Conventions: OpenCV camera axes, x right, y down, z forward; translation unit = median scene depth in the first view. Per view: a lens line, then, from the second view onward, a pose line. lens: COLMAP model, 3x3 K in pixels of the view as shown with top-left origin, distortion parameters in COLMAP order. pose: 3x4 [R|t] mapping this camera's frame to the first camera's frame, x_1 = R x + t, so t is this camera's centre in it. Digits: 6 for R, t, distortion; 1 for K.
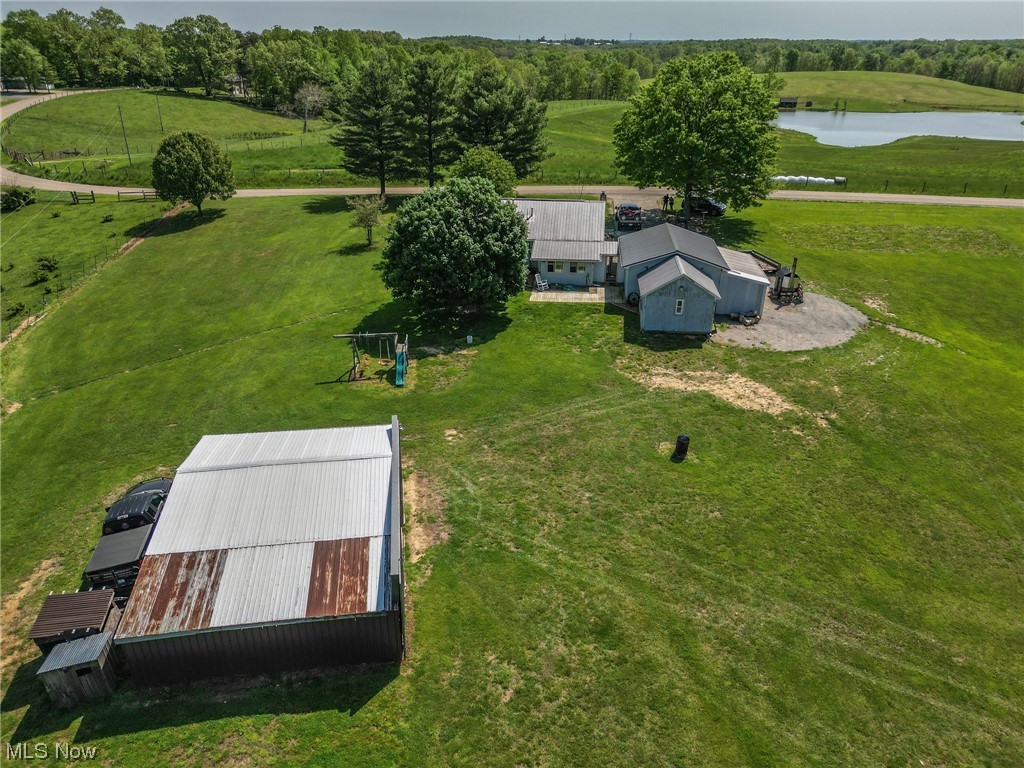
lens RADIAL K [[723.5, 0, 512.0], [0, 723.5, 384.0], [0, 0, 1]] dist [0.053079, -0.029913]
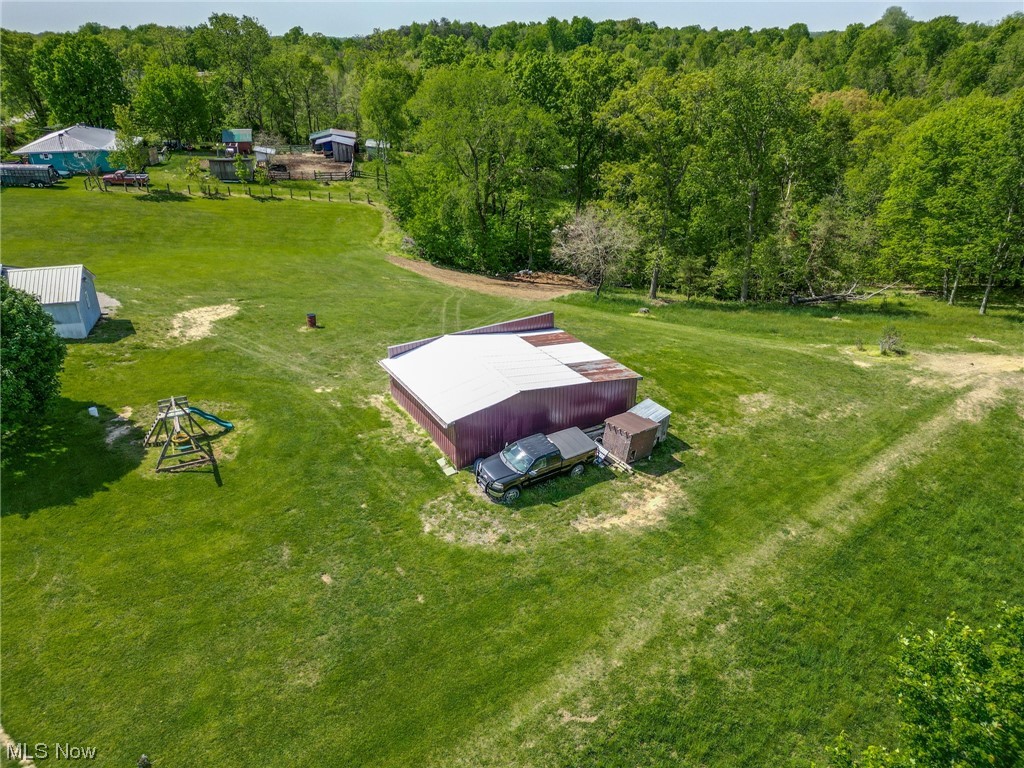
lens RADIAL K [[723.5, 0, 512.0], [0, 723.5, 384.0], [0, 0, 1]] dist [0.053079, -0.029913]
pose [[-0.383715, -0.402577, 0.831080, -0.526576], [0.398333, 0.739783, 0.542265, -0.199919], [-0.833123, 0.539122, -0.123506, 0.417477]]
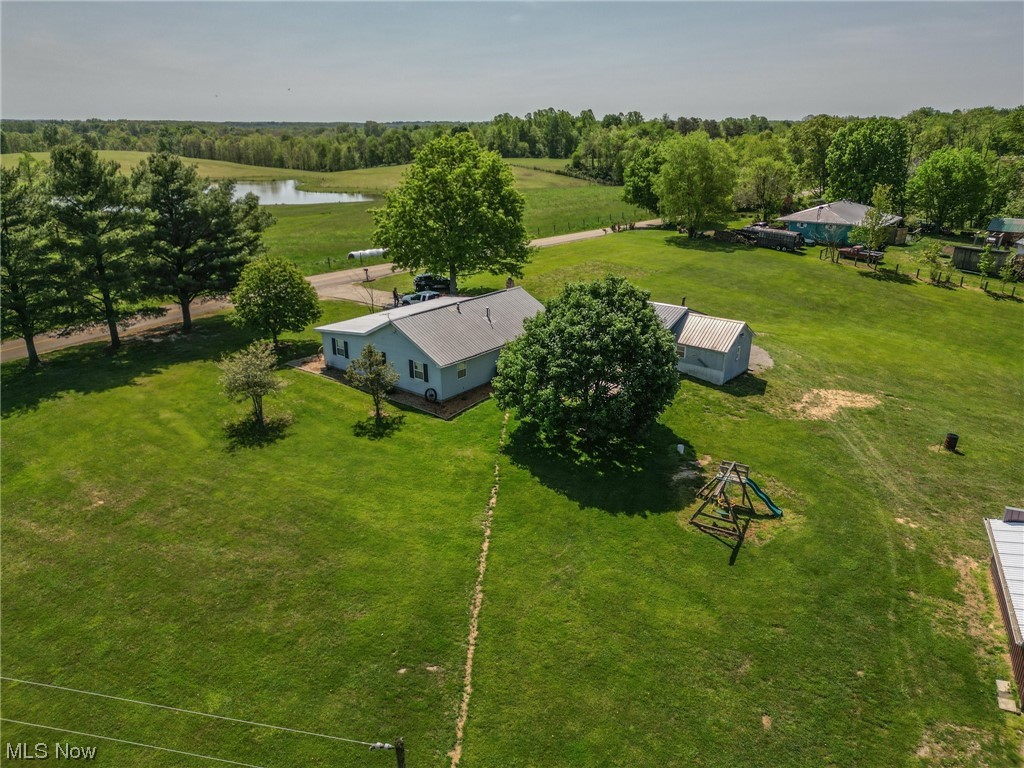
lens RADIAL K [[723.5, 0, 512.0], [0, 723.5, 384.0], [0, 0, 1]] dist [0.053079, -0.029913]
pose [[0.549422, -0.290469, 0.783431, -0.492938], [0.361695, 0.927905, 0.090377, -0.170378], [-0.753201, 0.233708, 0.614873, 0.357724]]
